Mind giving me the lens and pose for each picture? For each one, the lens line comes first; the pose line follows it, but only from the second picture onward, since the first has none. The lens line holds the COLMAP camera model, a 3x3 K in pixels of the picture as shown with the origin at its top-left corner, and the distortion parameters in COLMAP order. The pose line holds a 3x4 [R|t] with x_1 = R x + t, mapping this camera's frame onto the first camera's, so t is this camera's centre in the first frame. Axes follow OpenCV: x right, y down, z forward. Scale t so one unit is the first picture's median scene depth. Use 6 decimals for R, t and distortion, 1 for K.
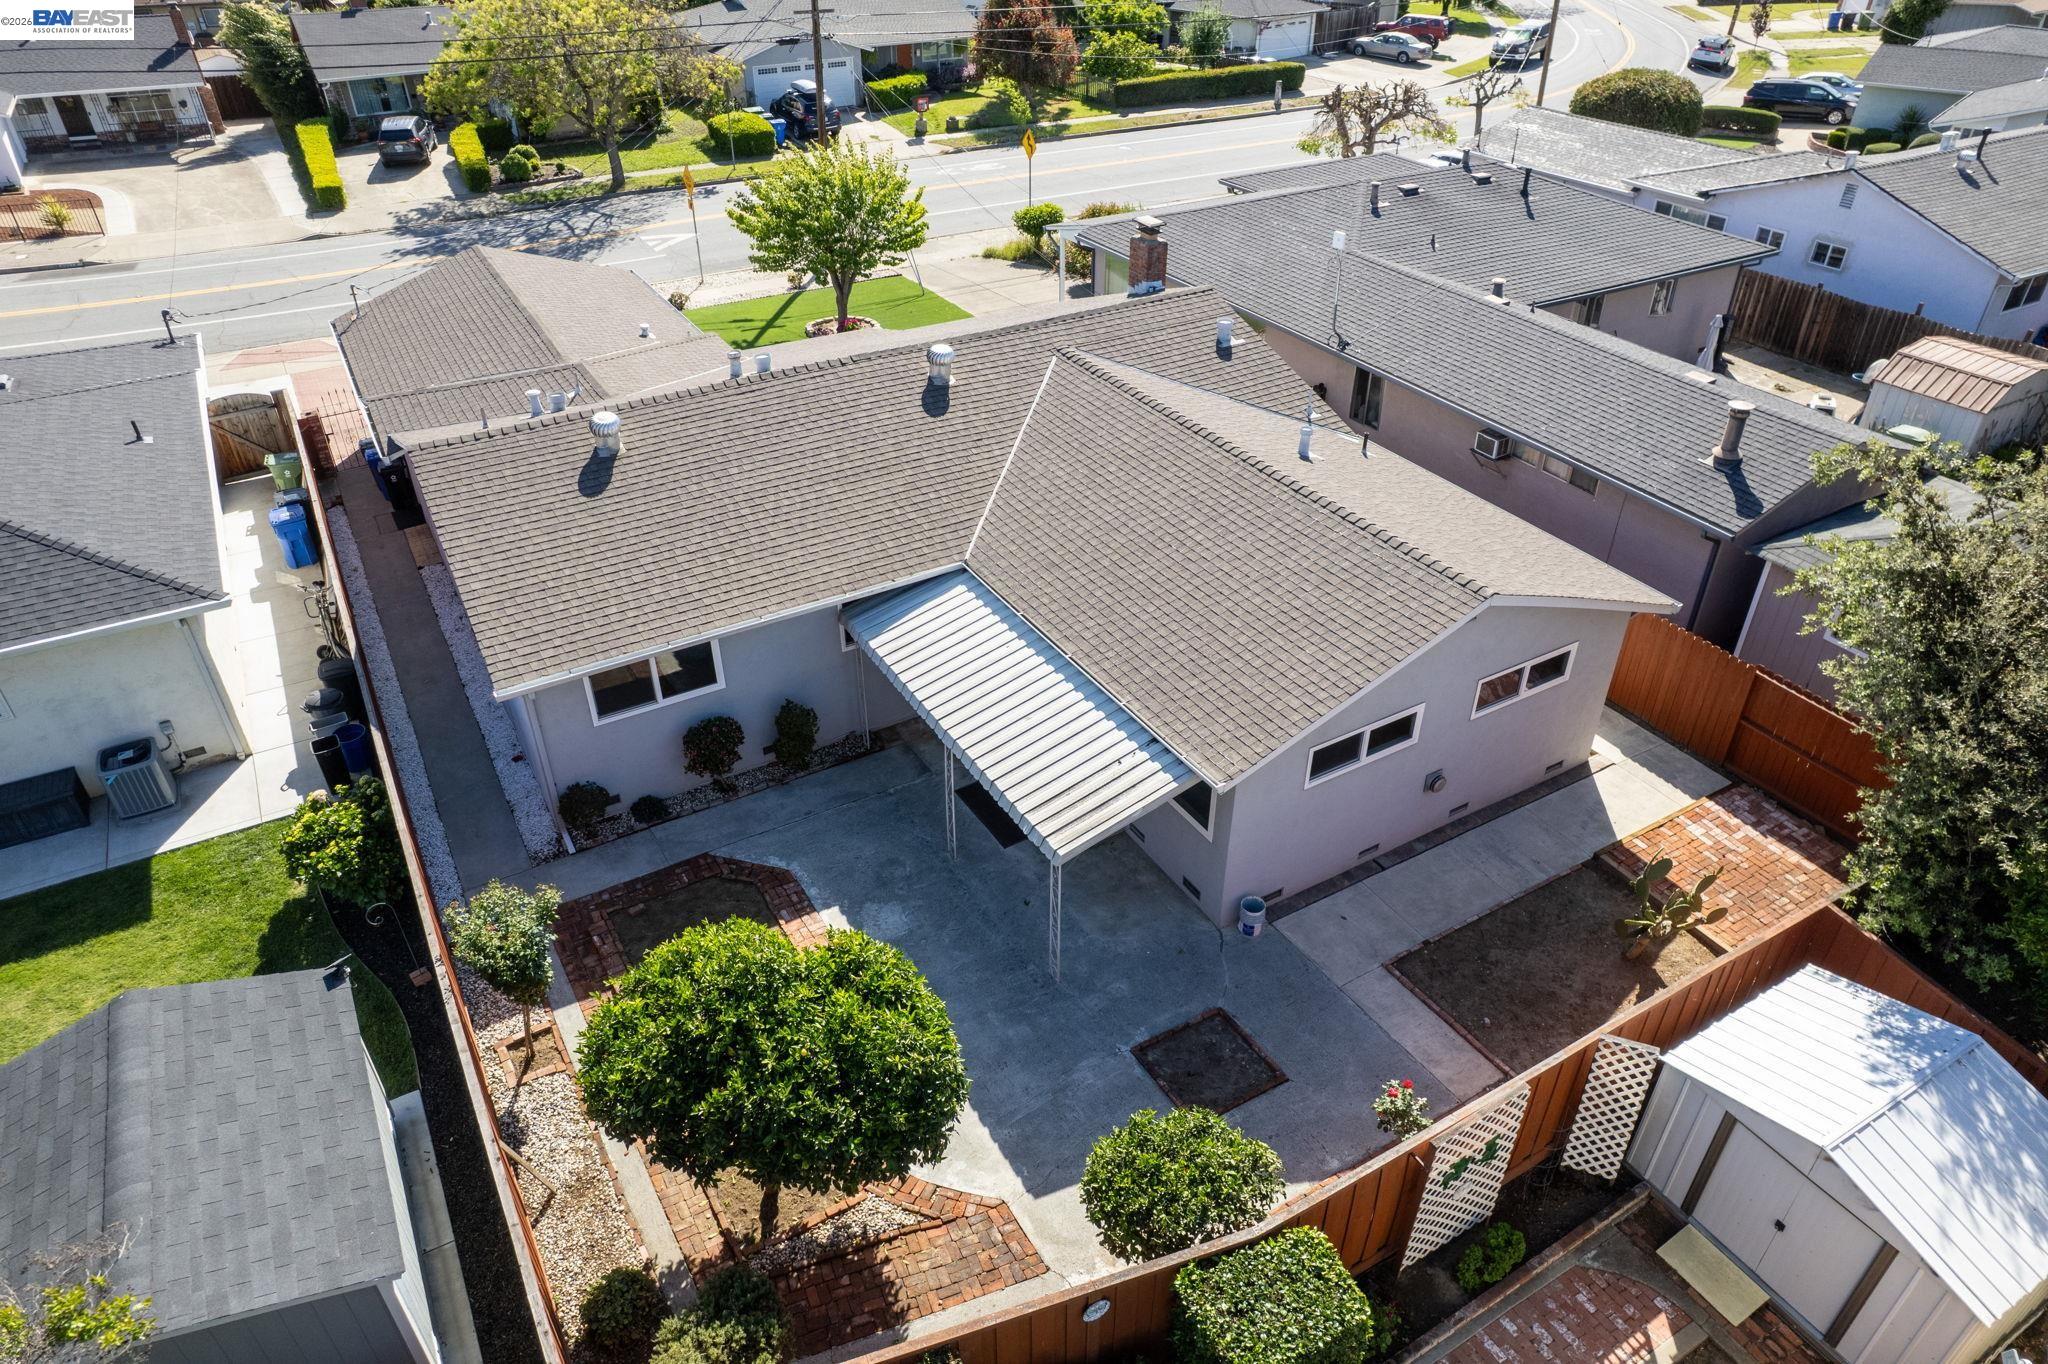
lens RADIAL K [[1321.1, 0, 1028.5], [0, 1321.1, 688.5], [0, 0, 1]] dist [-0.074480, 0.066271]
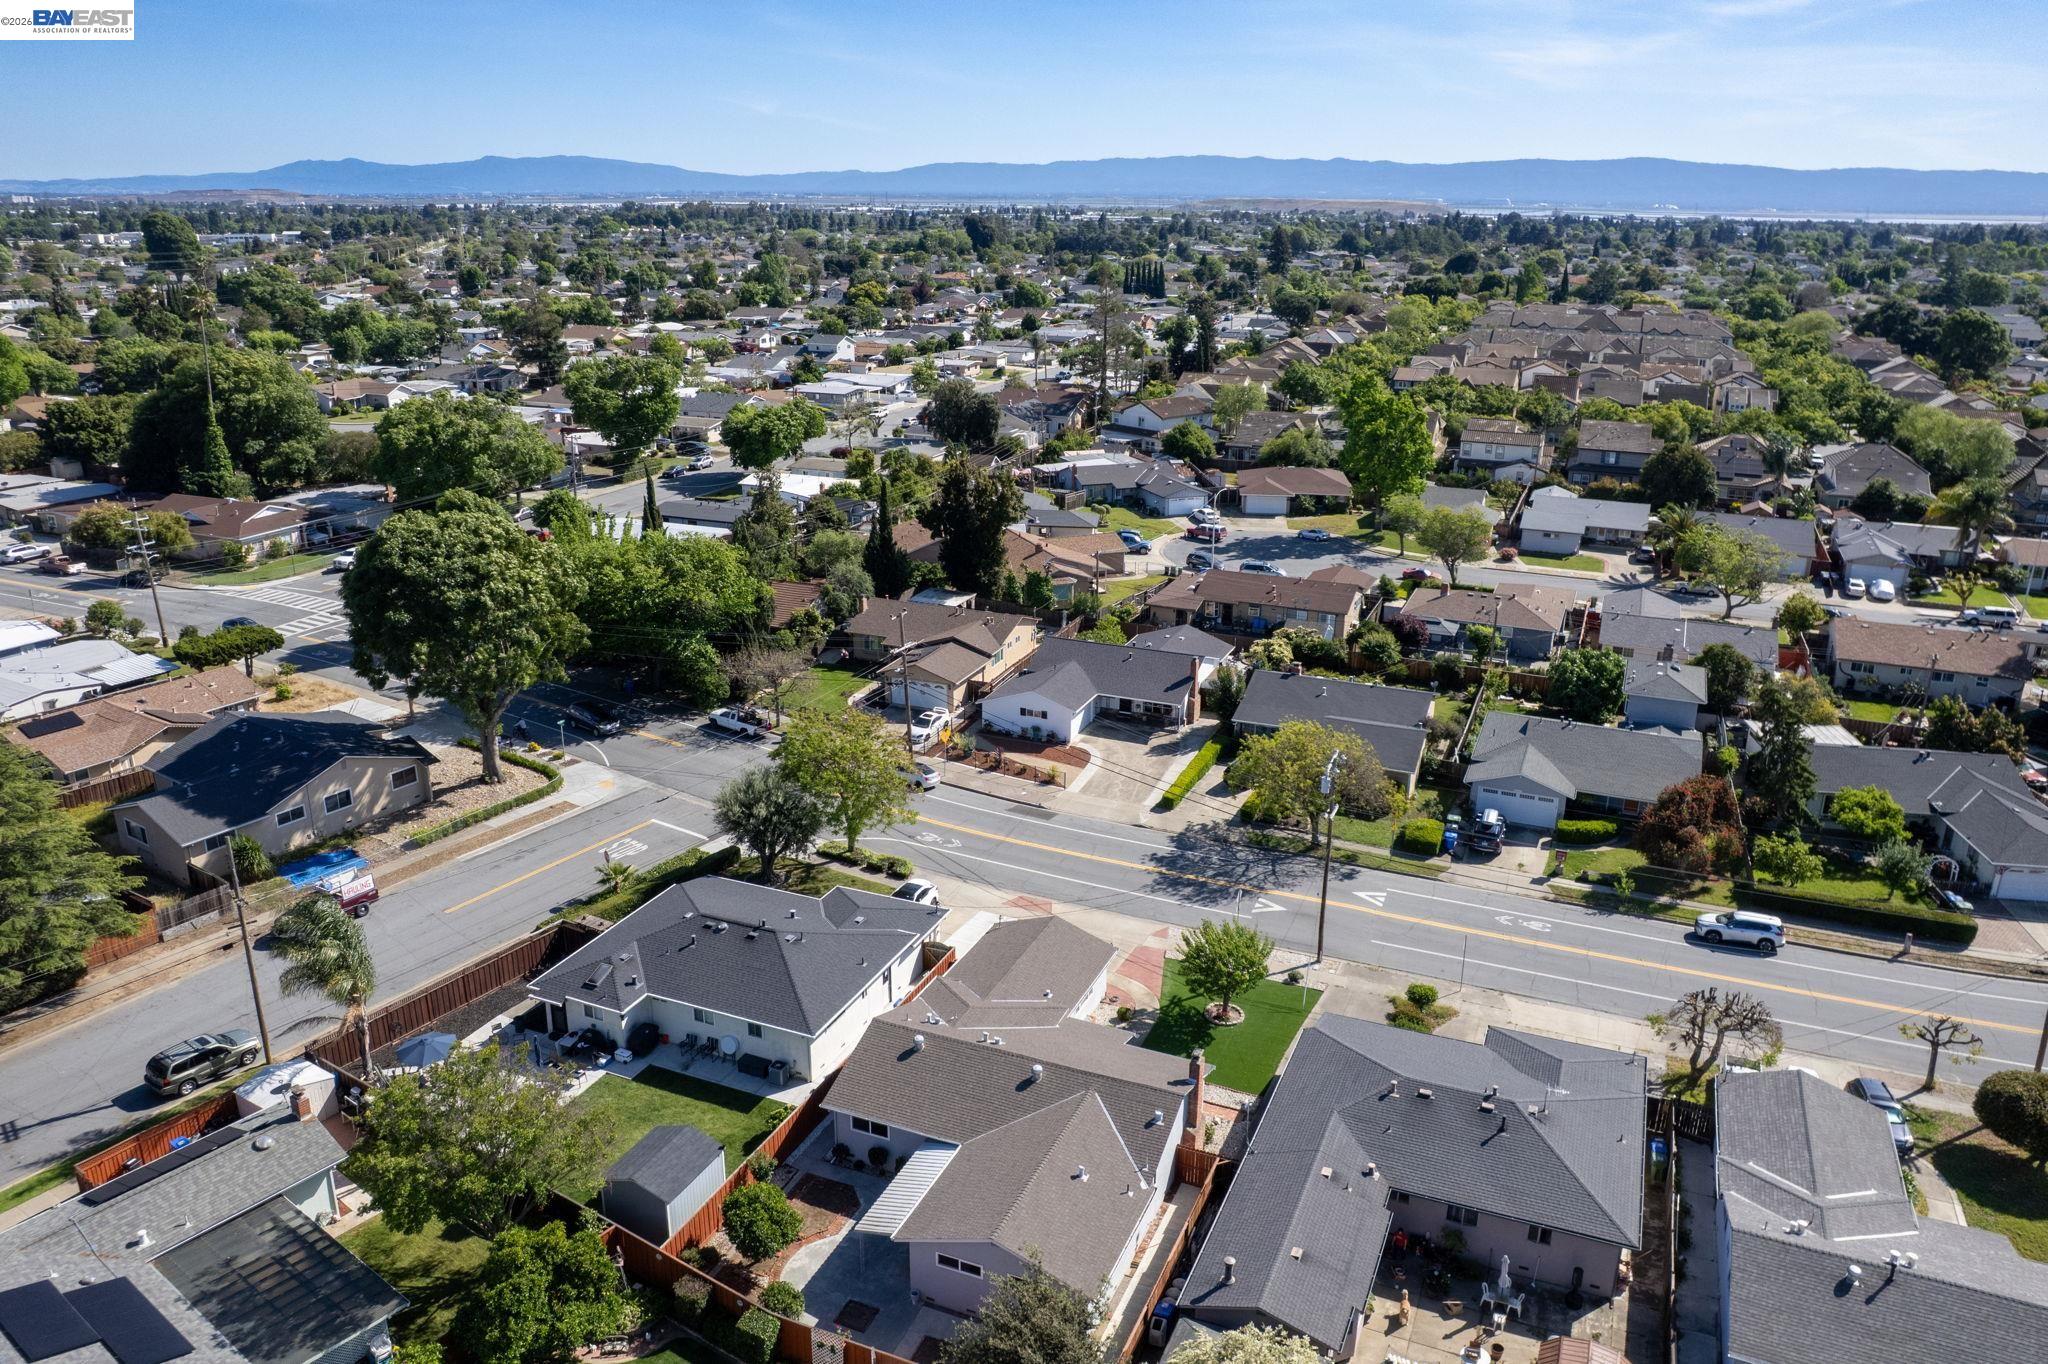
lens RADIAL K [[1428.7, 0, 1028.1], [0, 1428.7, 645.3], [0, 0, 1]] dist [-0.049291, -0.001366]
pose [[0.605685, 0.248675, -0.755848, 2.101355], [-0.461004, 0.883910, -0.078610, -0.881839], [0.648553, 0.396061, 0.650011, -1.319820]]
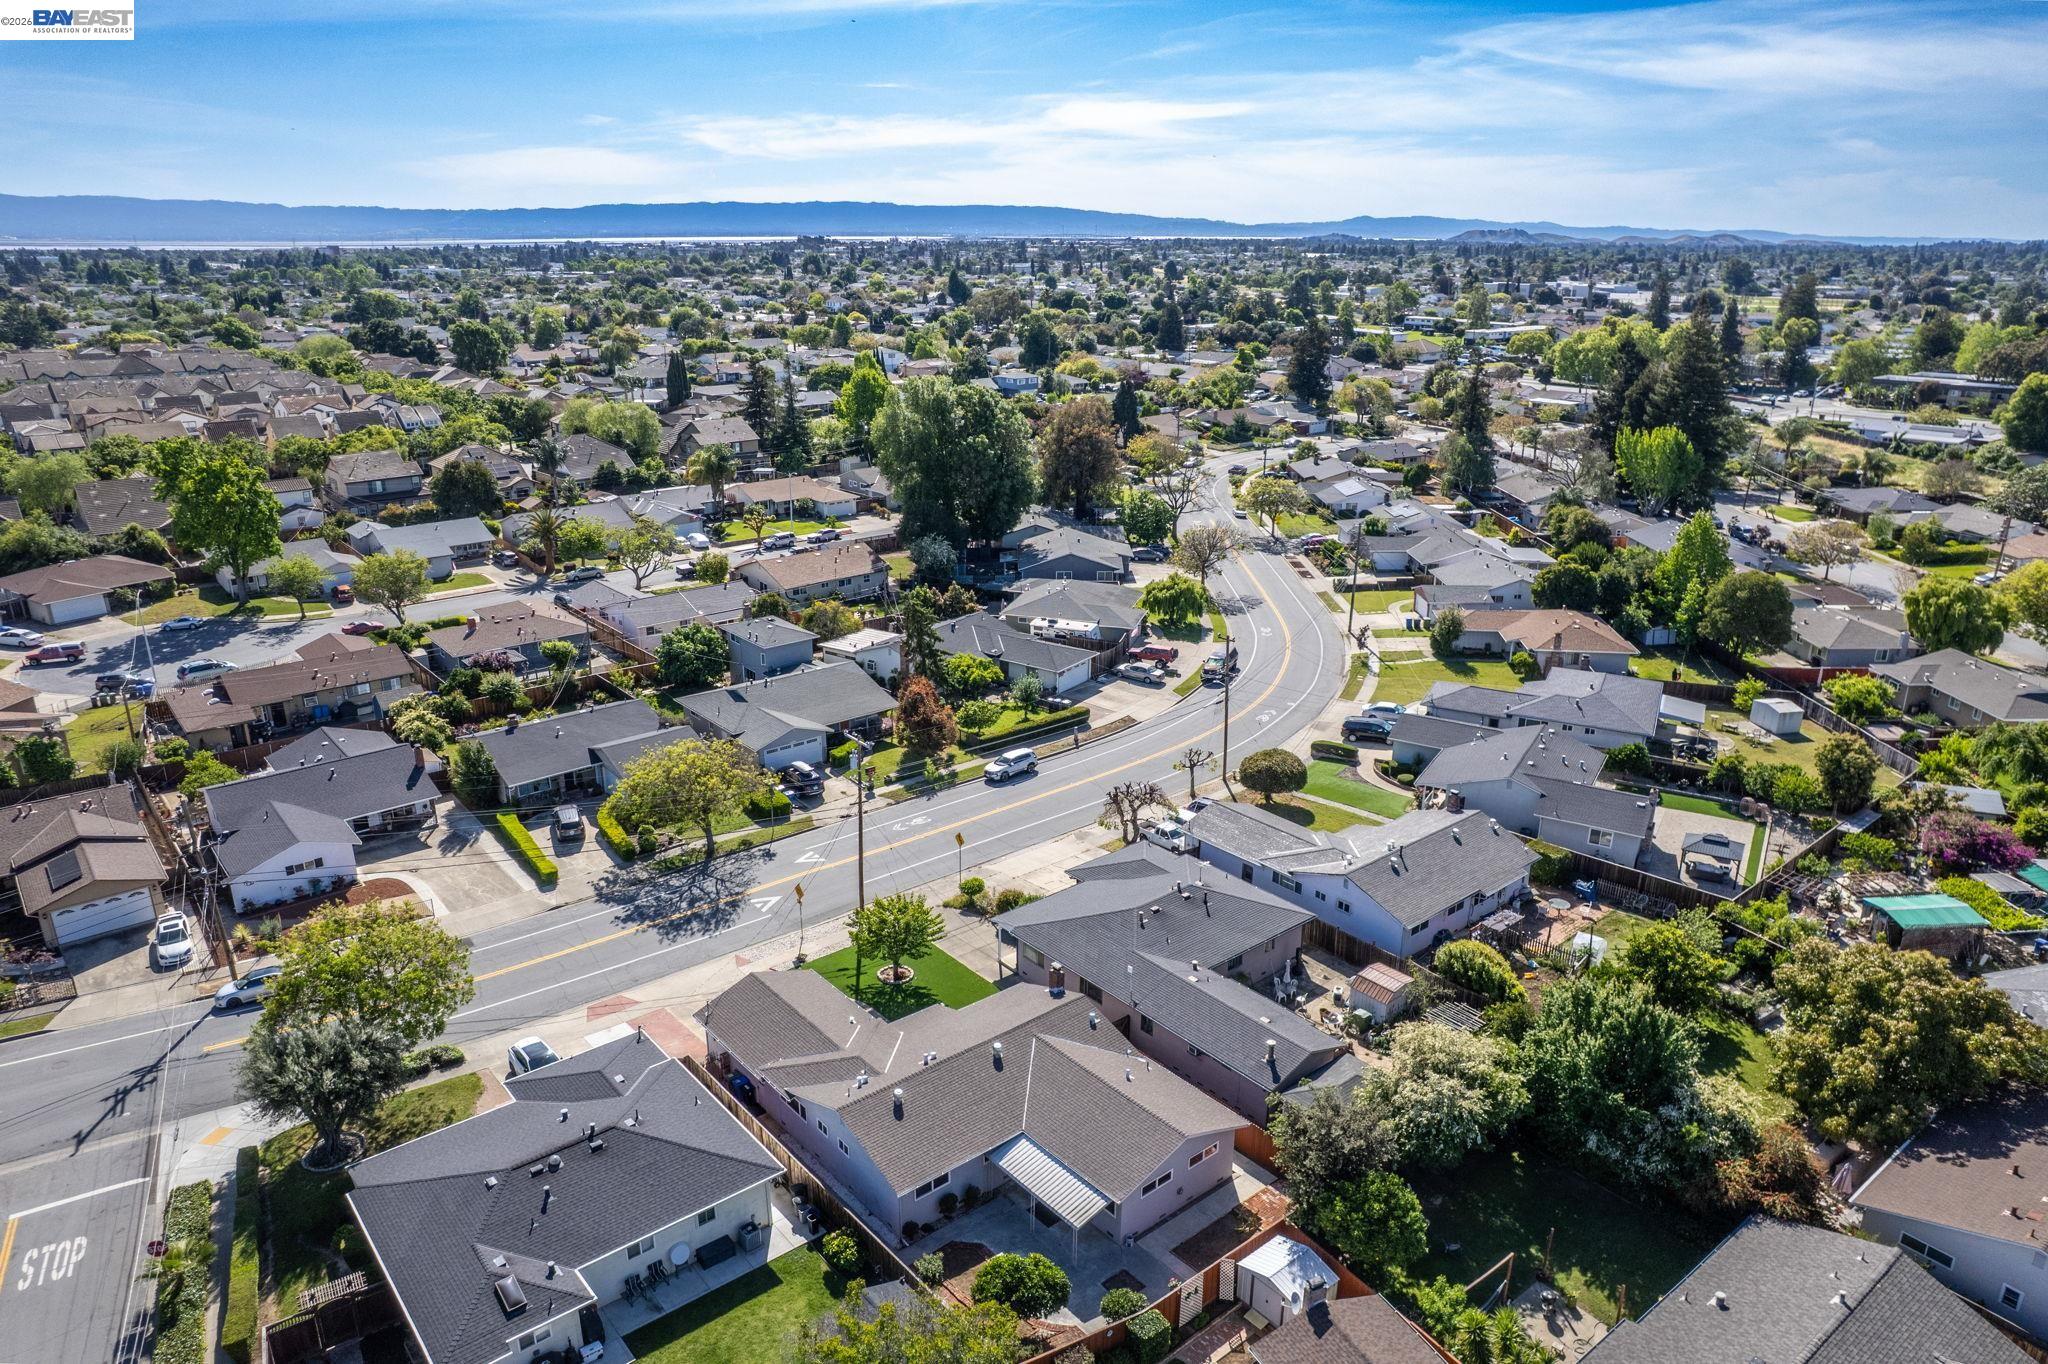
lens RADIAL K [[1321.1, 0, 1028.5], [0, 1321.1, 688.5], [0, 0, 1]] dist [-0.074480, 0.066271]
pose [[0.986211, -0.049098, 0.158044, -0.475866], [0.089509, 0.961493, -0.259846, -0.296623], [-0.139200, 0.270410, 0.952629, -2.208426]]
